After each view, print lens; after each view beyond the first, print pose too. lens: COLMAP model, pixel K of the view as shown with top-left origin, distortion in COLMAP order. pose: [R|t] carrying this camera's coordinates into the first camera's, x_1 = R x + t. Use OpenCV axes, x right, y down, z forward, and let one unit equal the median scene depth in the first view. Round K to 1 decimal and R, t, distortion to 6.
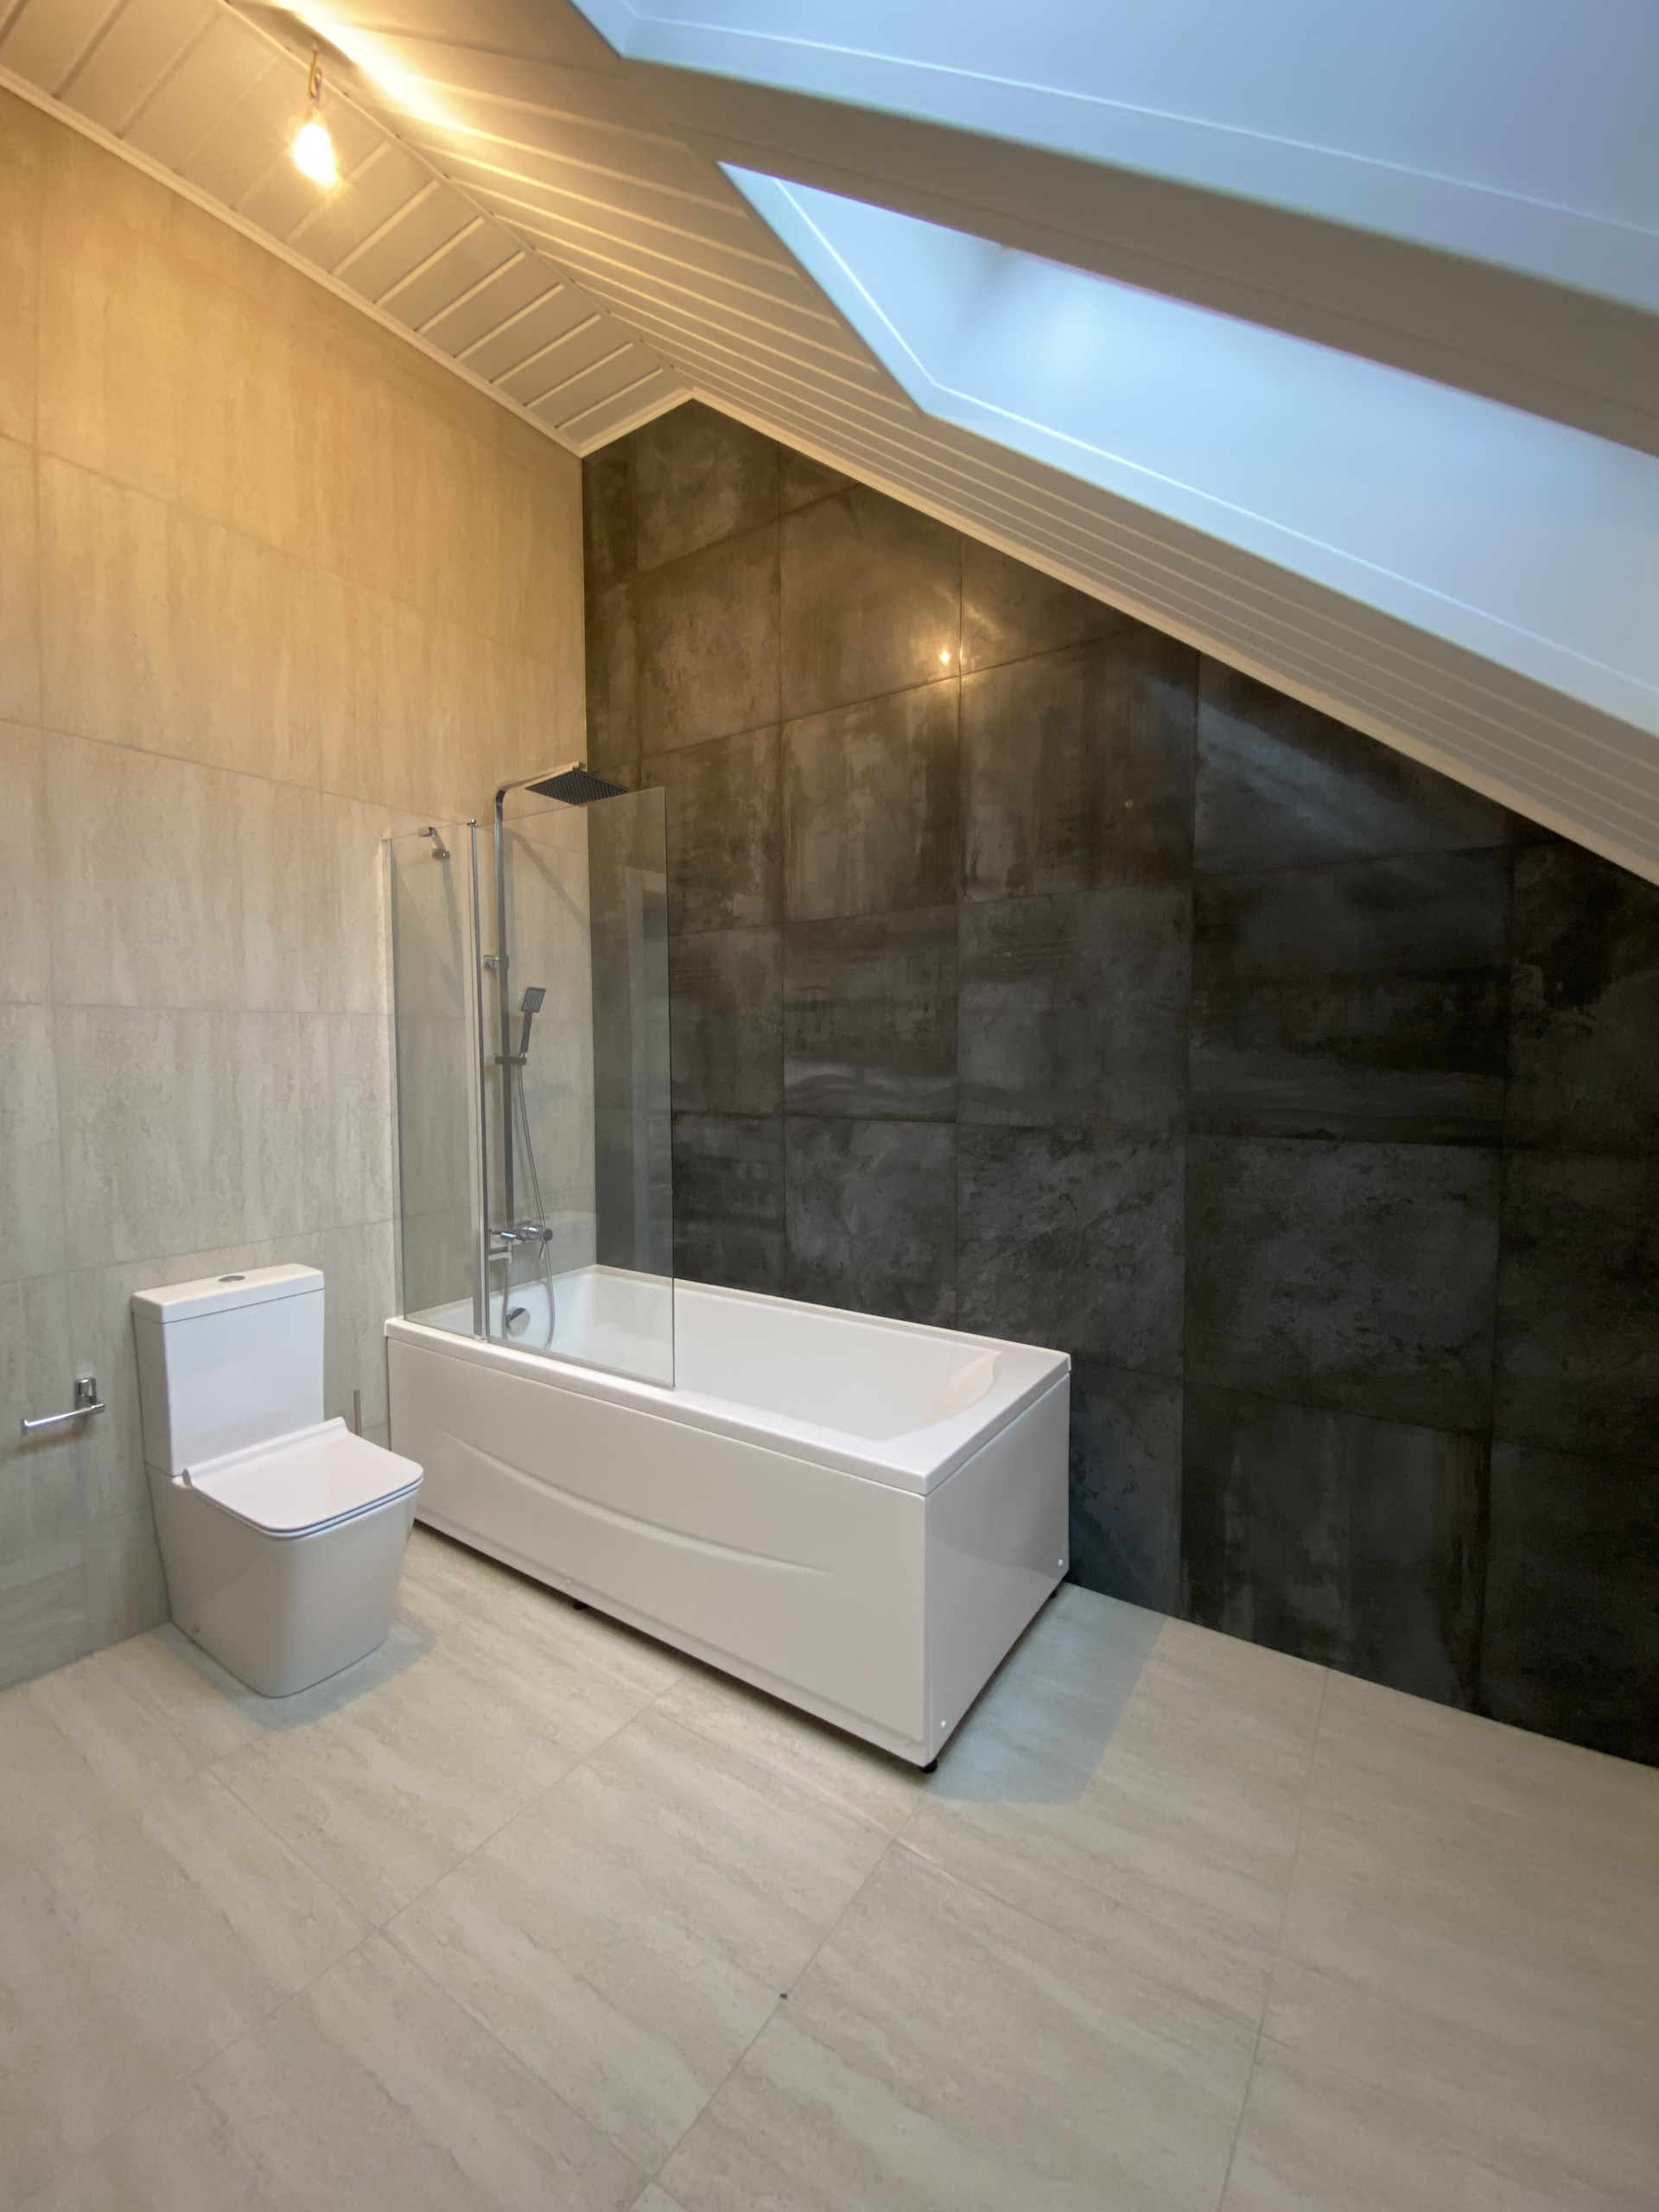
lens RADIAL K [[901.0, 0, 824.7], [0, 901.0, 1104.6], [0, 0, 1]] dist [0.028557, -0.023928]
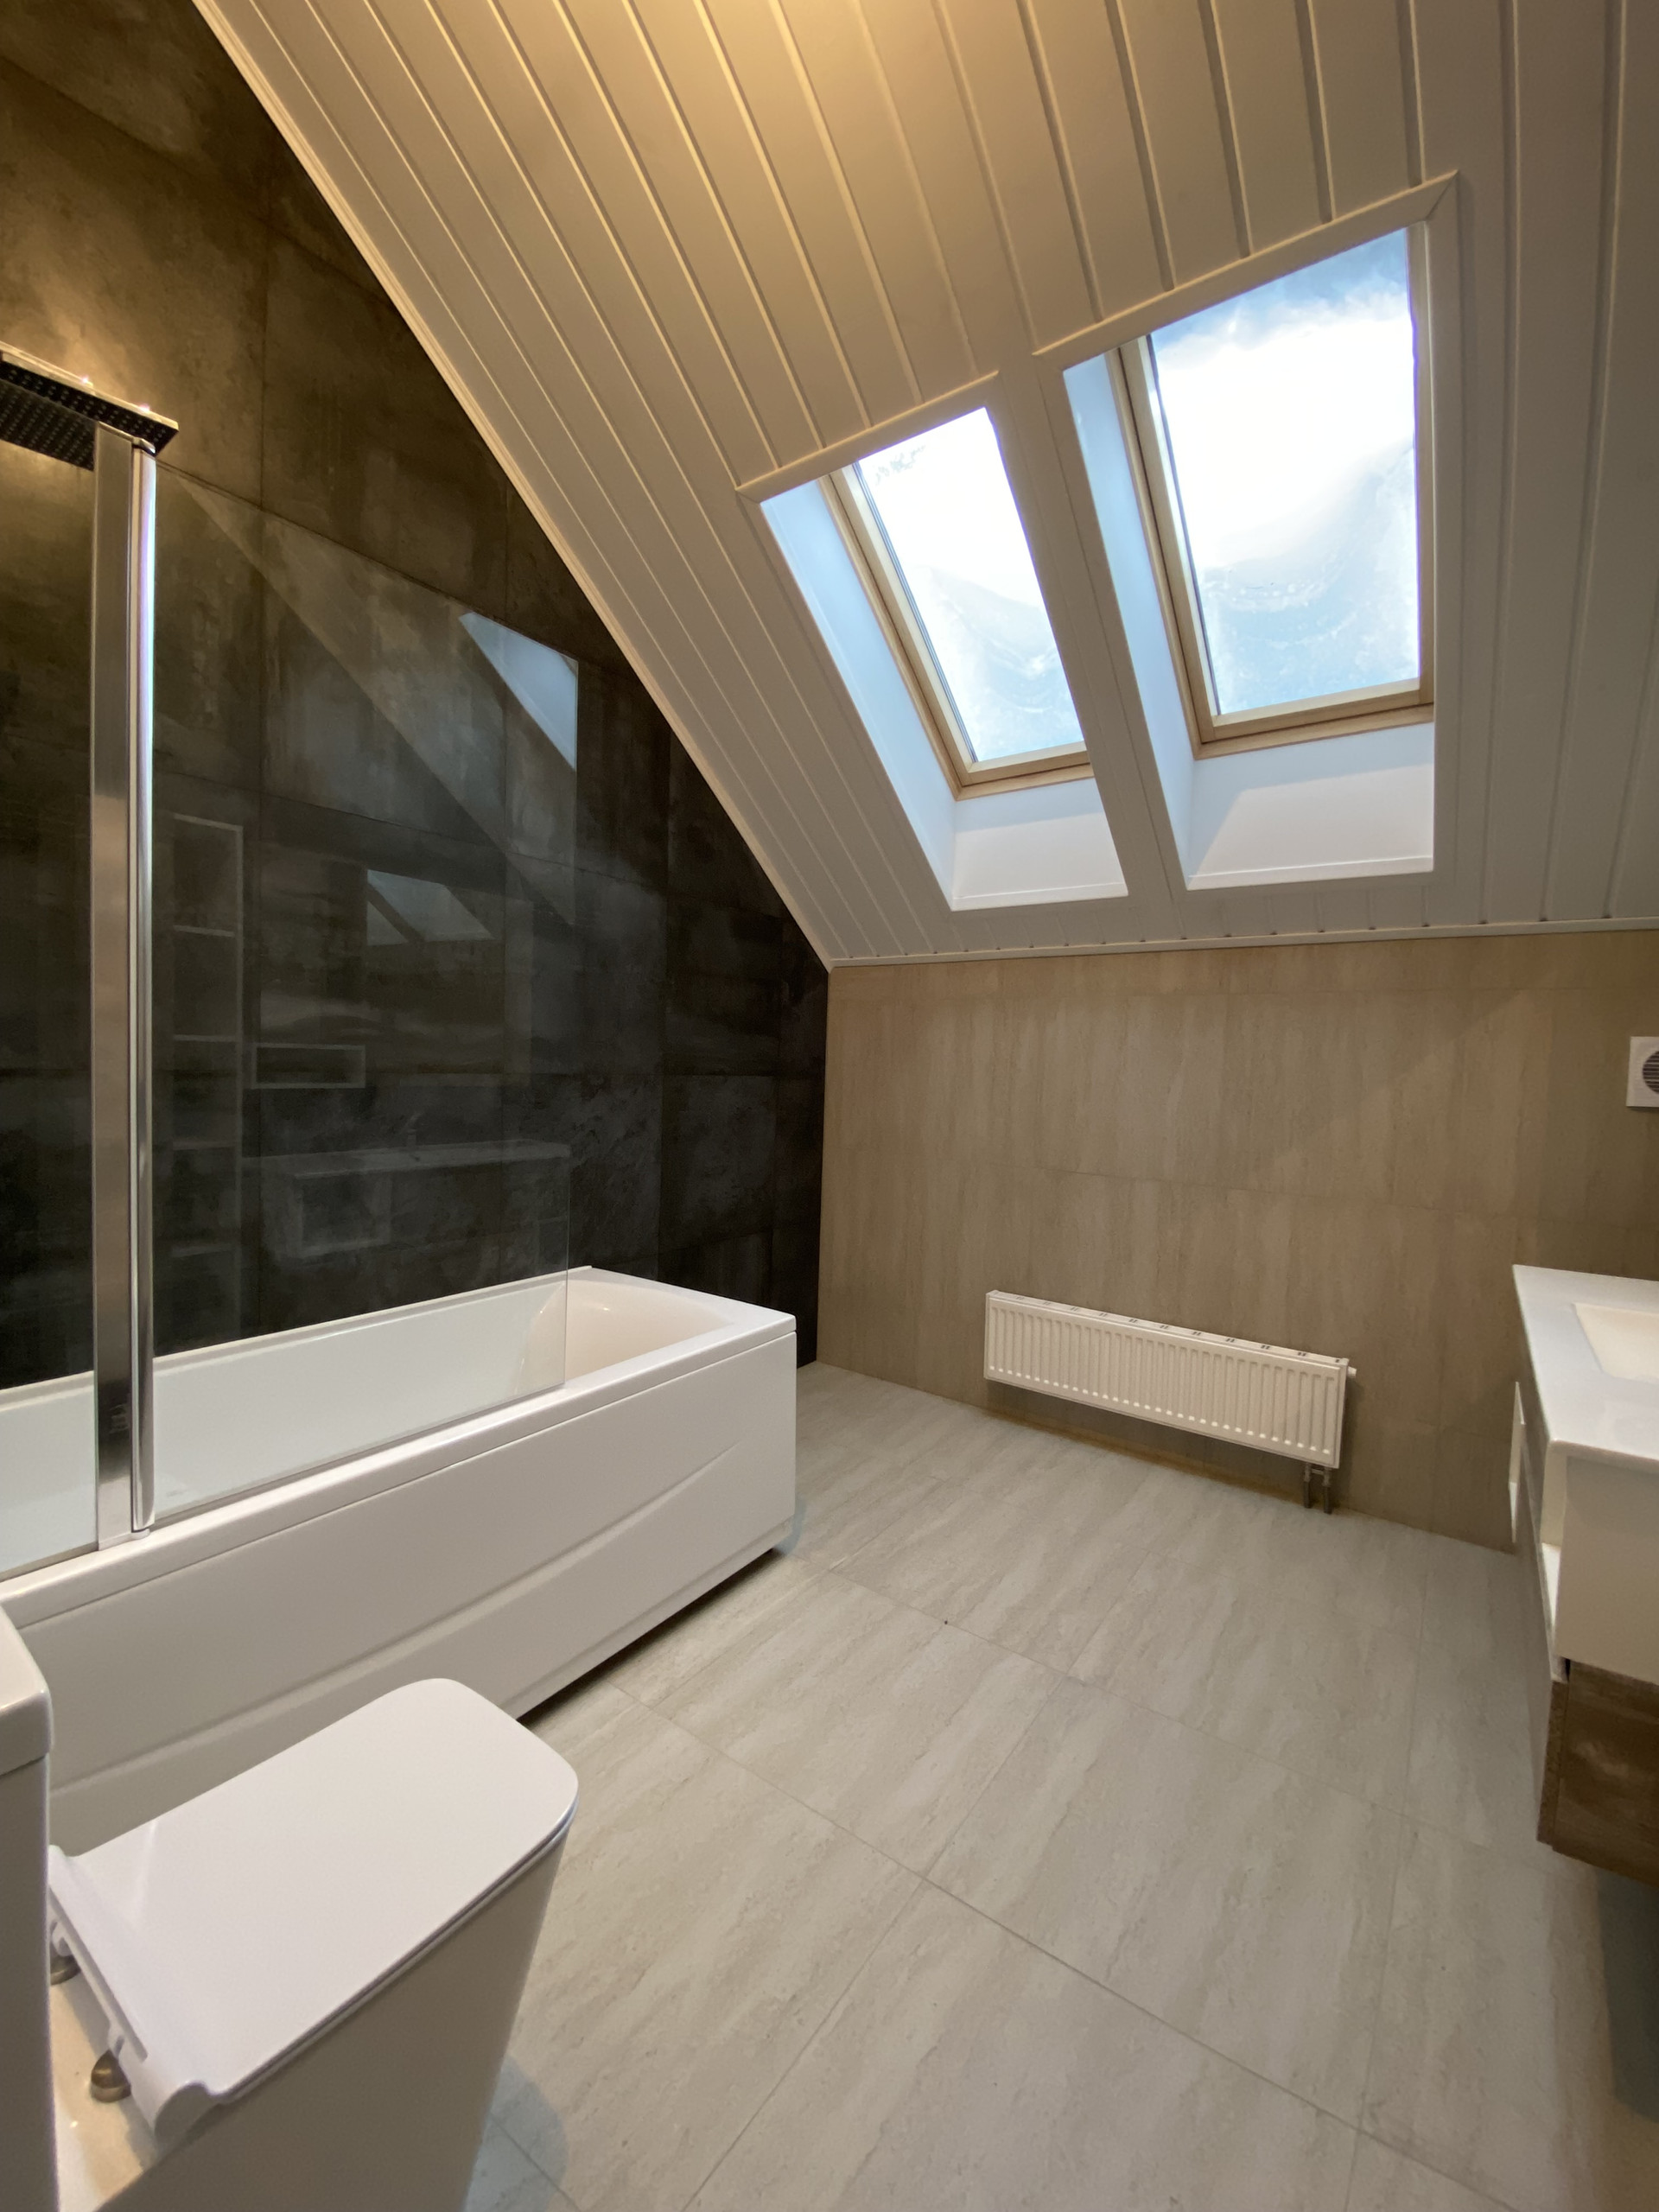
lens RADIAL K [[901.0, 0, 824.7], [0, 901.0, 1104.6], [0, 0, 1]] dist [0.028557, -0.023928]
pose [[0.030696, -0.042543, 0.998623, -0.992968], [0.025176, 0.998810, 0.041777, 0.026762], [-0.999212, 0.023859, 0.031731, 0.729862]]
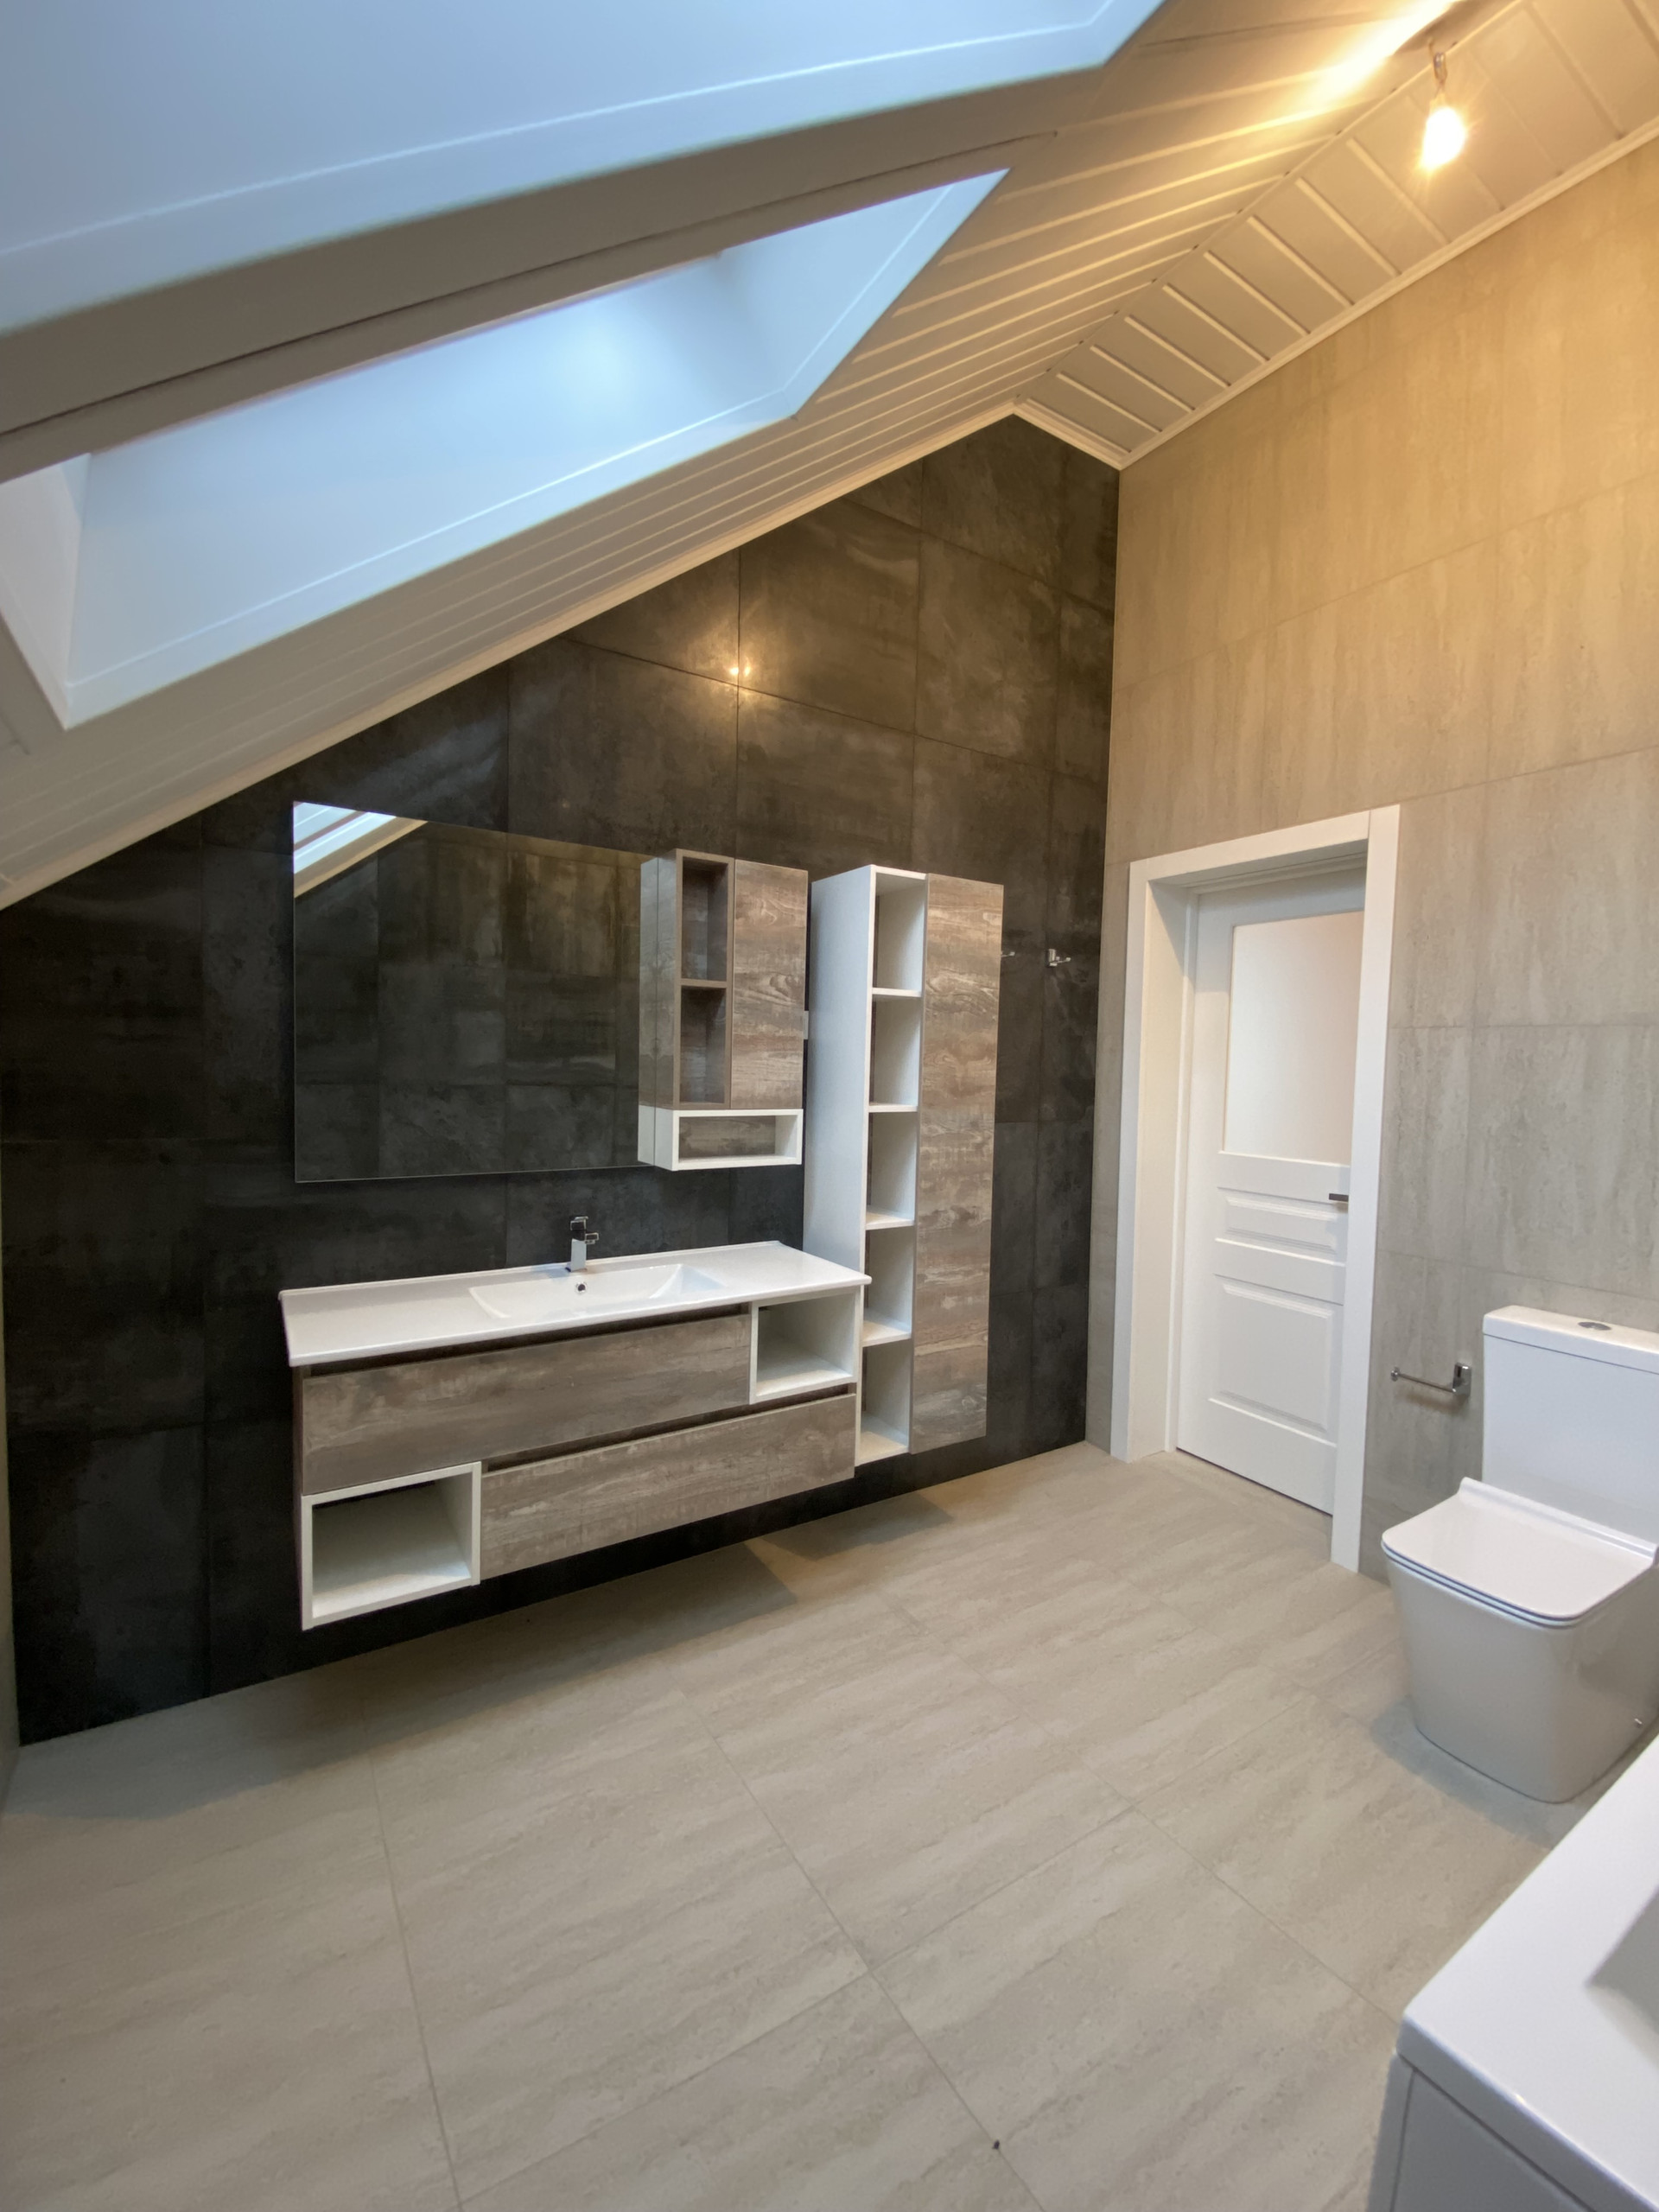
lens RADIAL K [[899.0, 0, 829.5], [0, 899.0, 1106.0], [0, 0, 1]] dist [0.011739, -0.016301]
pose [[-0.401644, 0.039123, -0.914960, 0.484544], [-0.072614, 0.994581, 0.074403, -0.036381], [0.912913, 0.096322, -0.396627, 0.702184]]
